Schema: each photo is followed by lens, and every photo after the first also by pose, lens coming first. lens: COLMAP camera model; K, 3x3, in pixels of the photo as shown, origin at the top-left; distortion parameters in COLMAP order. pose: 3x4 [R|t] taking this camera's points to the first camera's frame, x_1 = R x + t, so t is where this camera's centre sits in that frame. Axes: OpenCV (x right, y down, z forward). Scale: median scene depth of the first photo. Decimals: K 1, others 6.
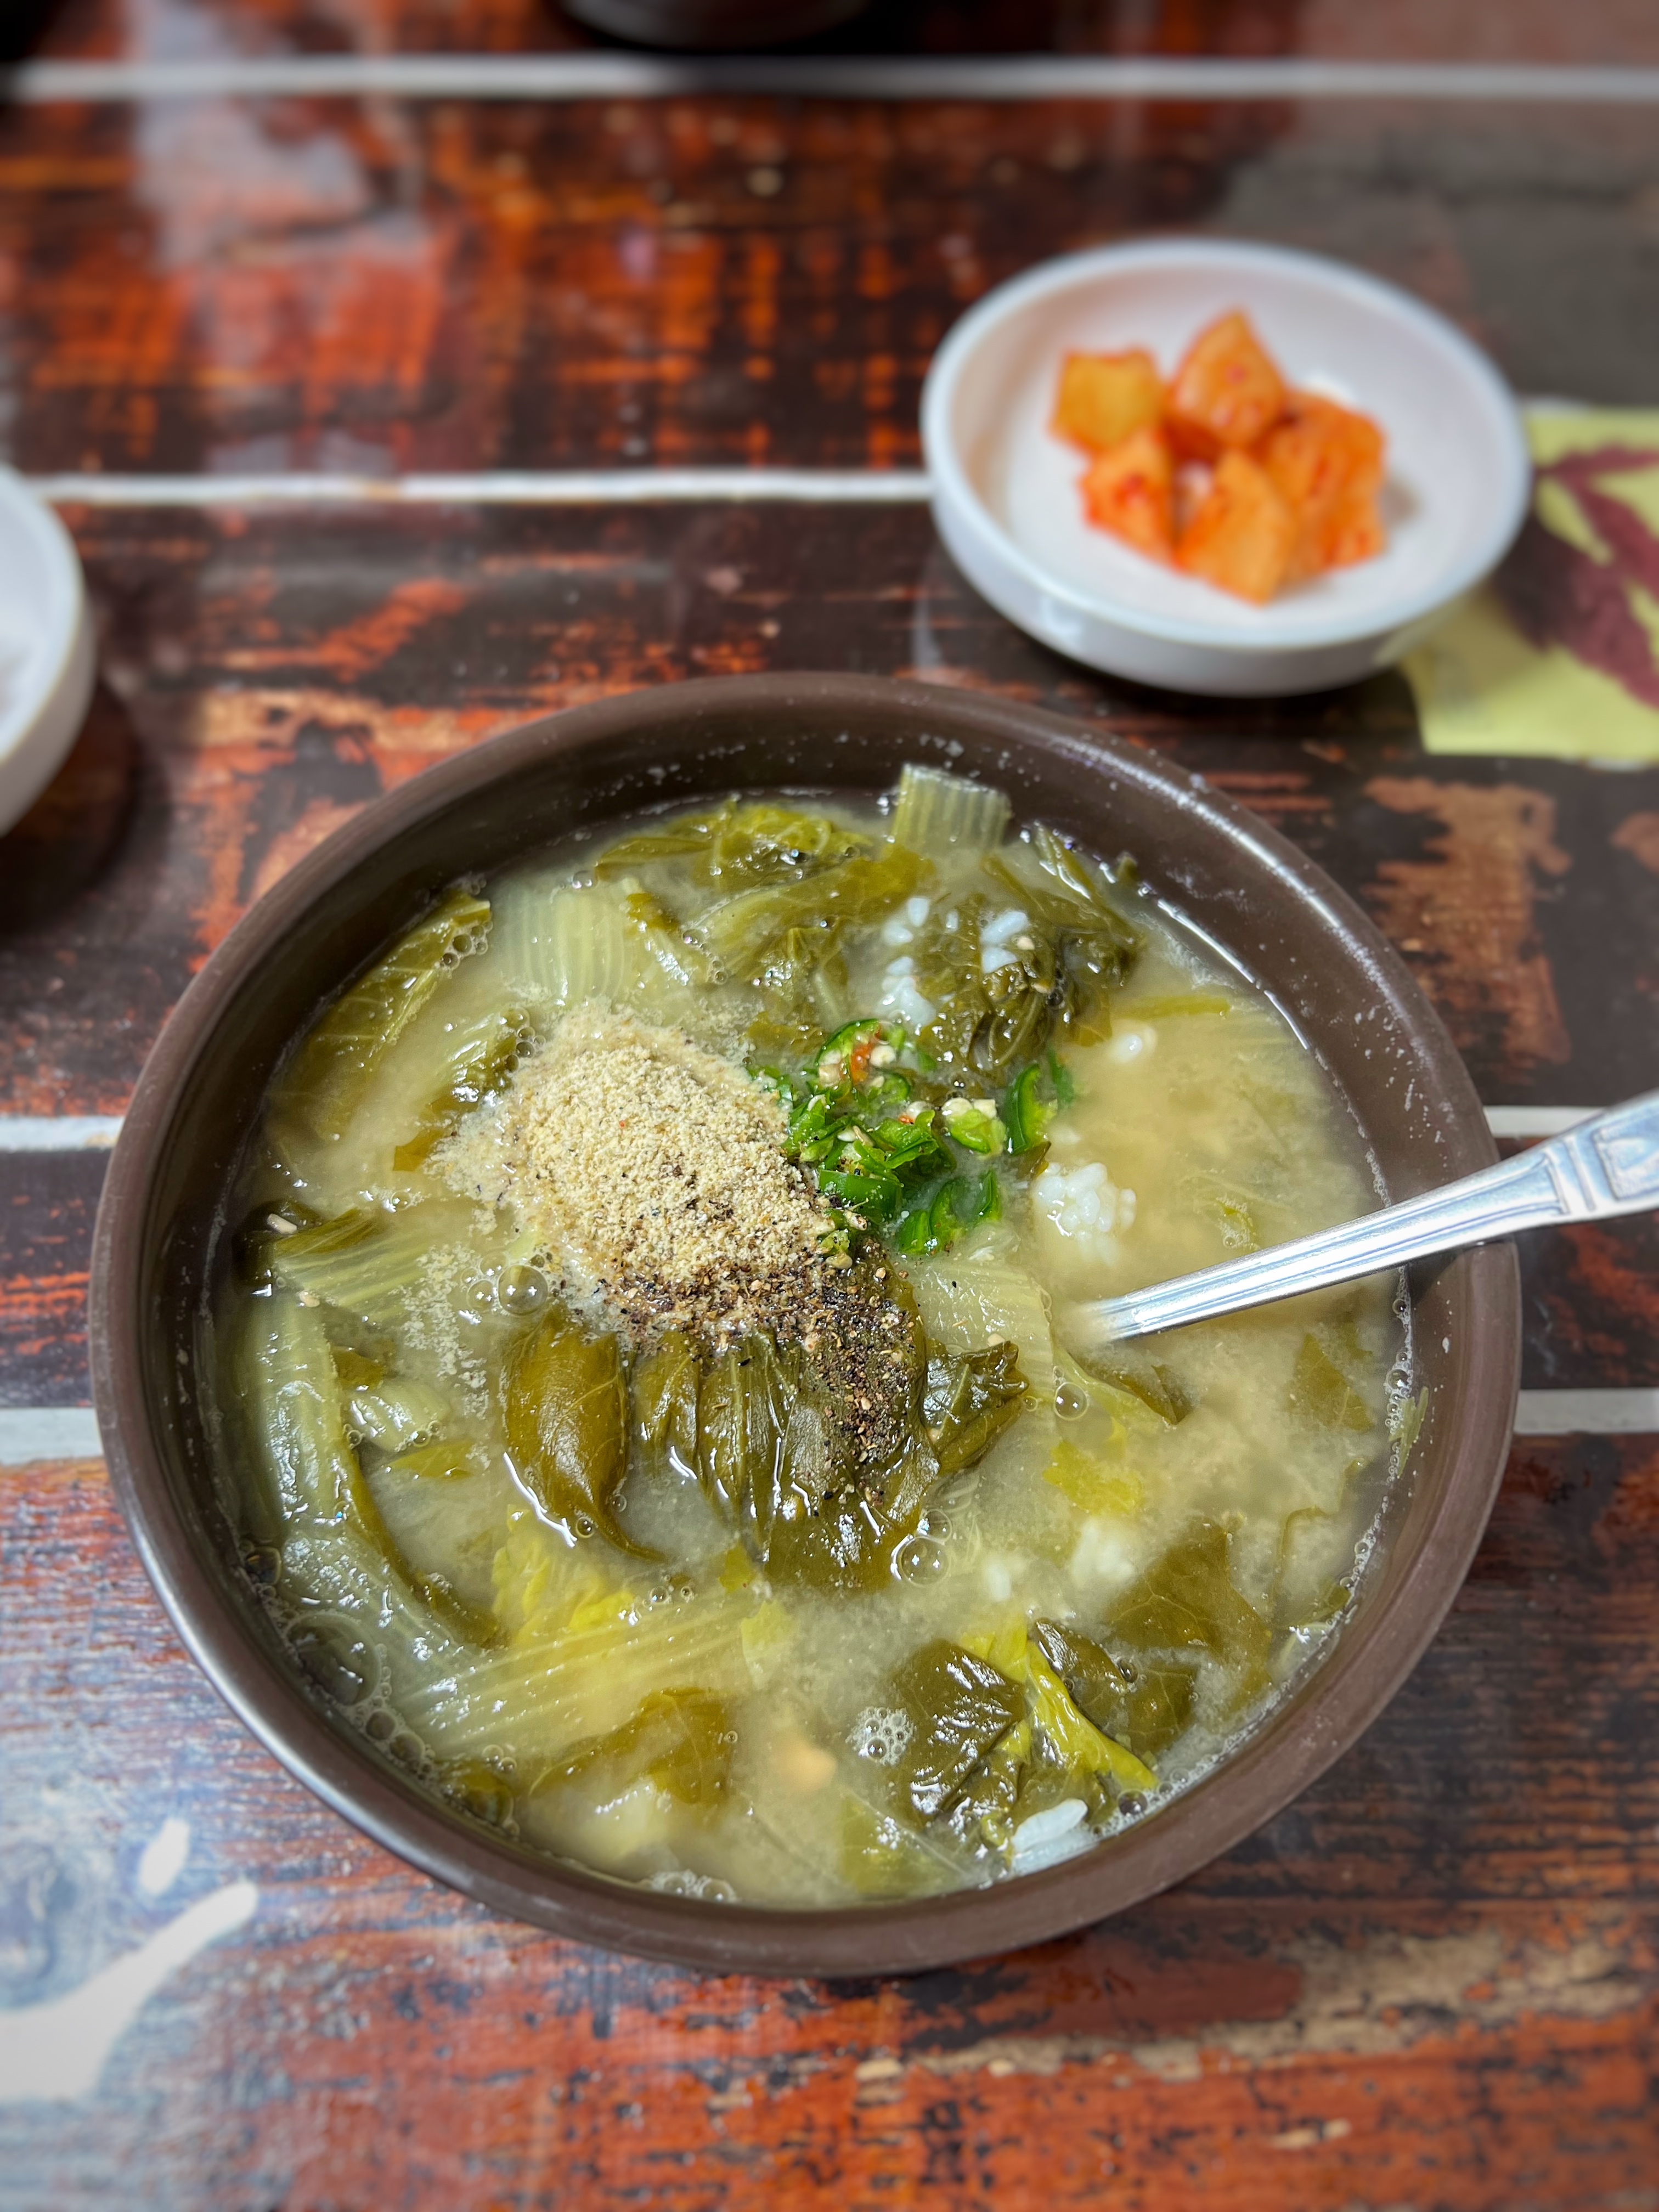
lens RADIAL K [[1515.9, 0, 850.4], [0, 1515.9, 1105.3], [0, 0, 1]] dist [0.005544, -0.005811]
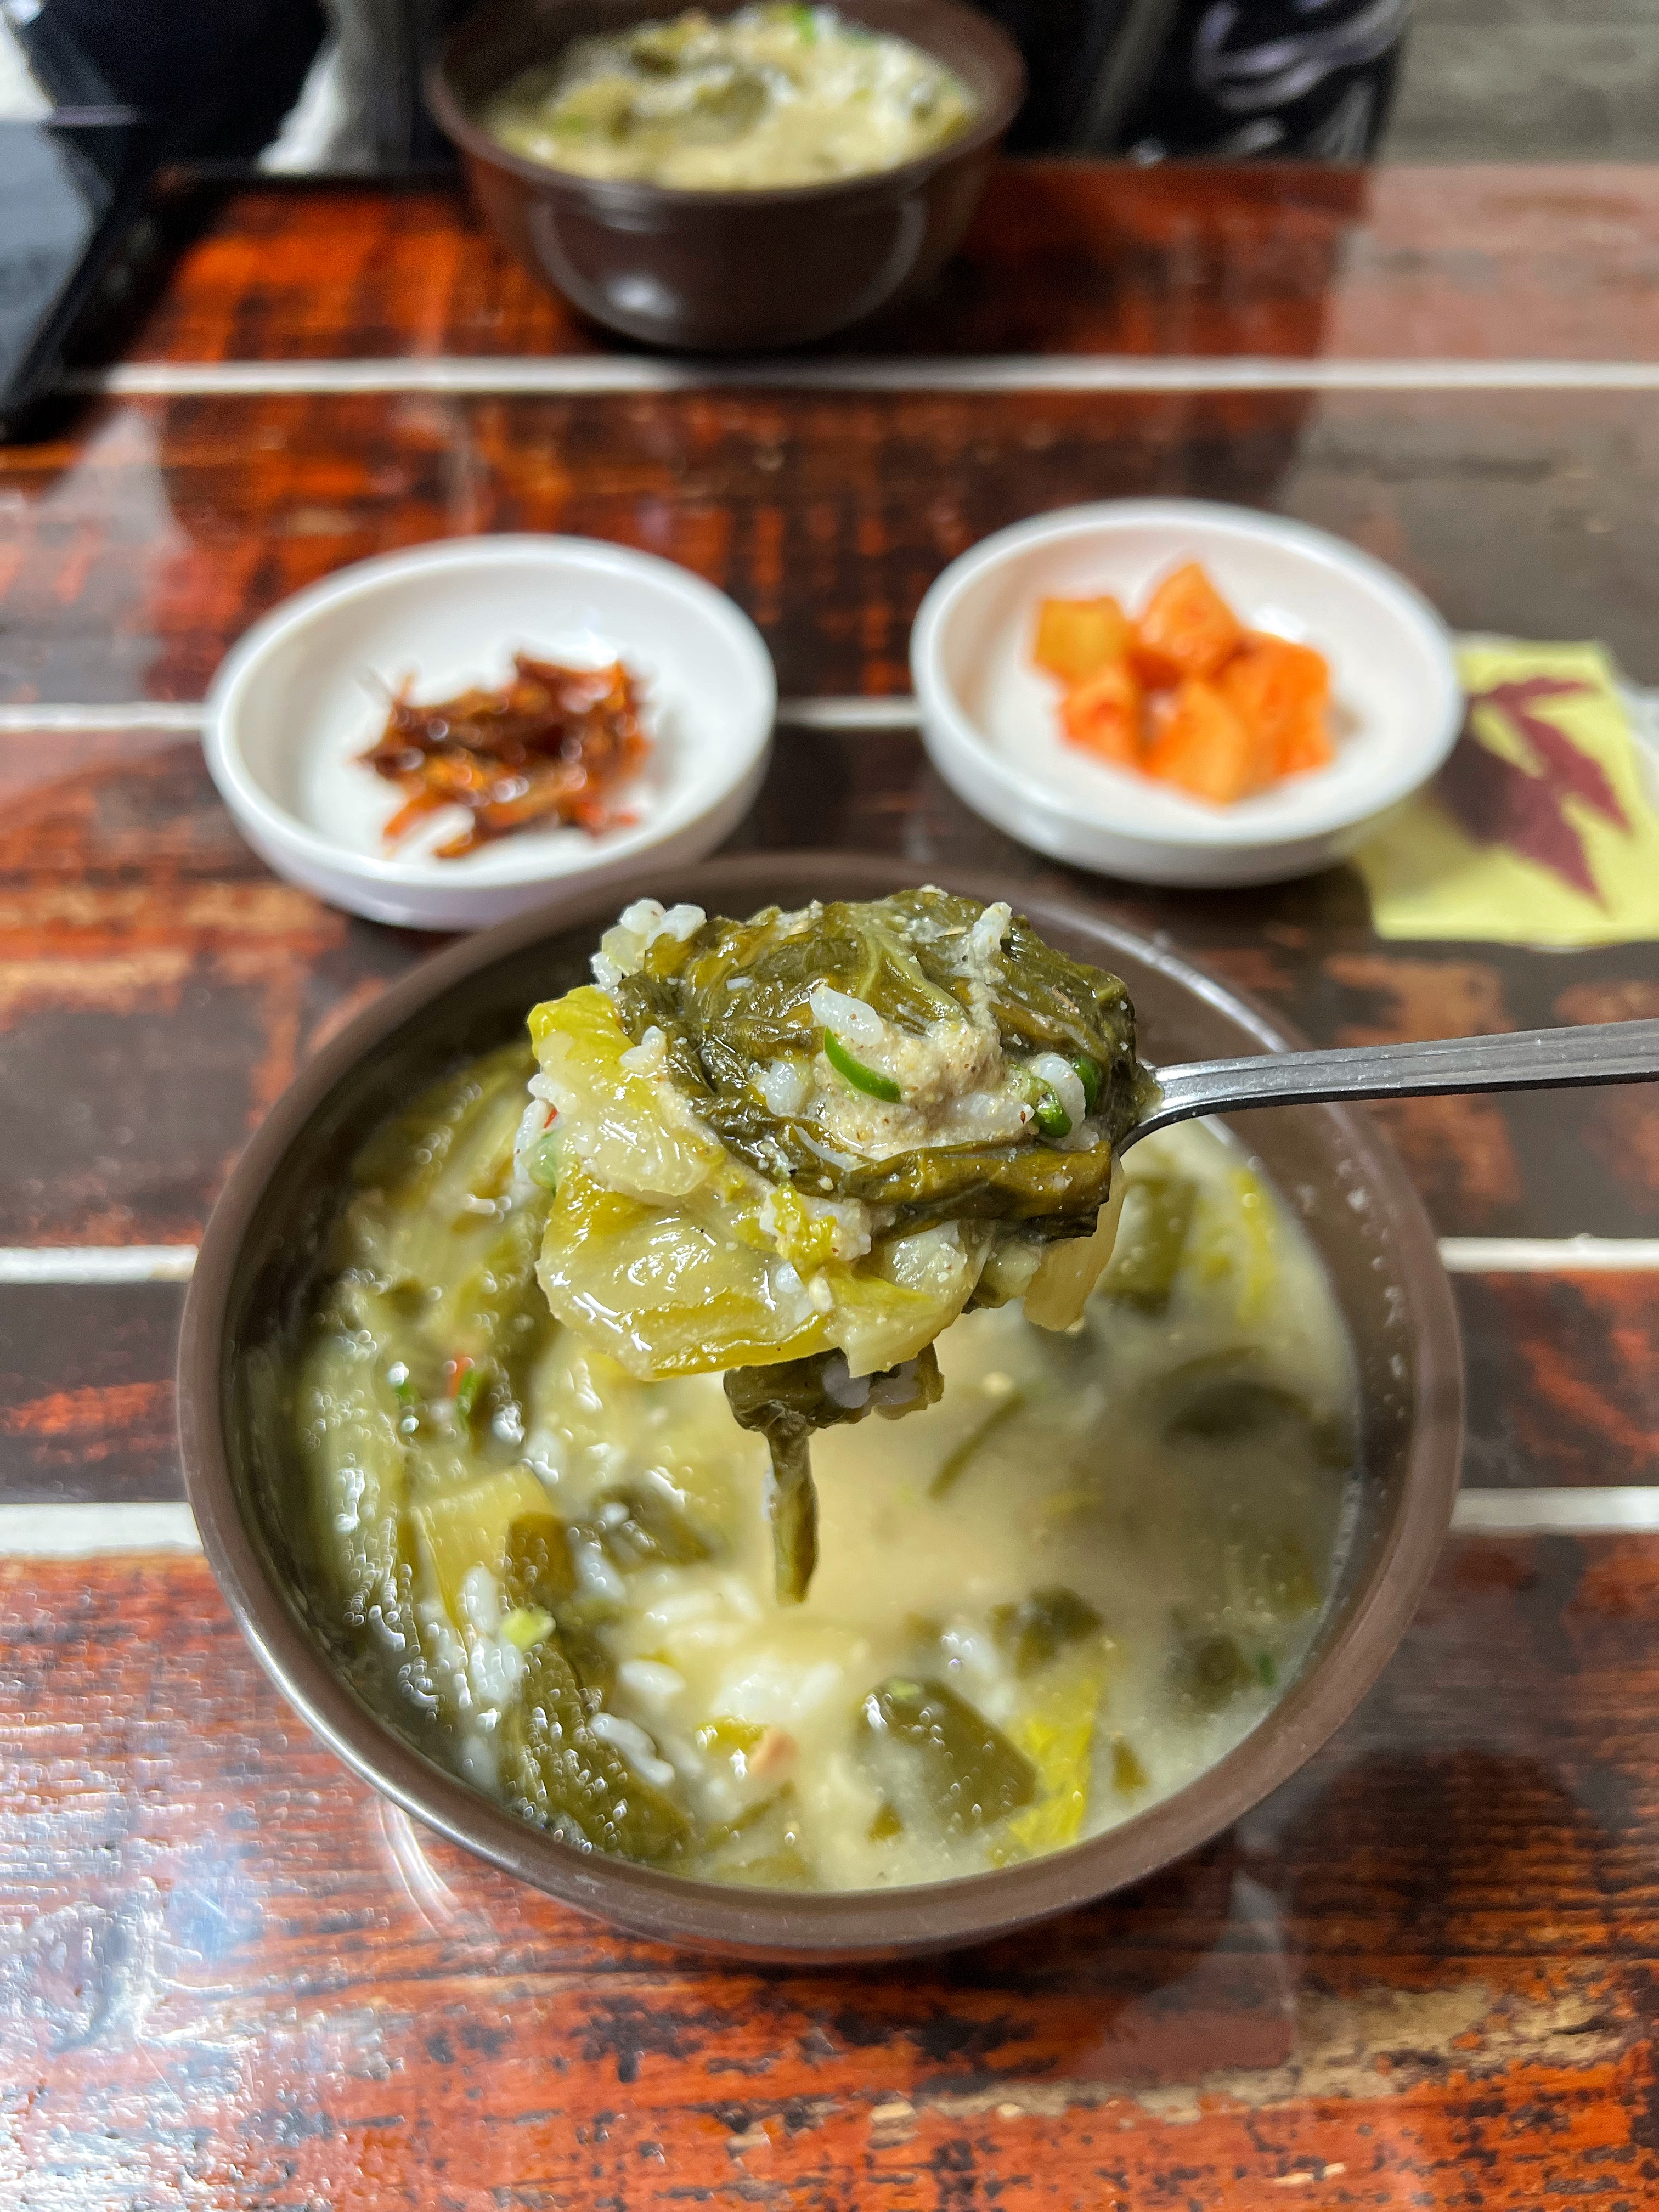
lens RADIAL K [[1713.7, 0, 821.8], [0, 1713.7, 1119.9], [0, 0, 1]] dist [0.039100, -0.073402]
pose [[0.999973, -0.002548, -0.006914, -0.018808], [0.001239, 0.983081, -0.183168, 0.174292], [0.007264, 0.183154, 0.983057, -0.273558]]
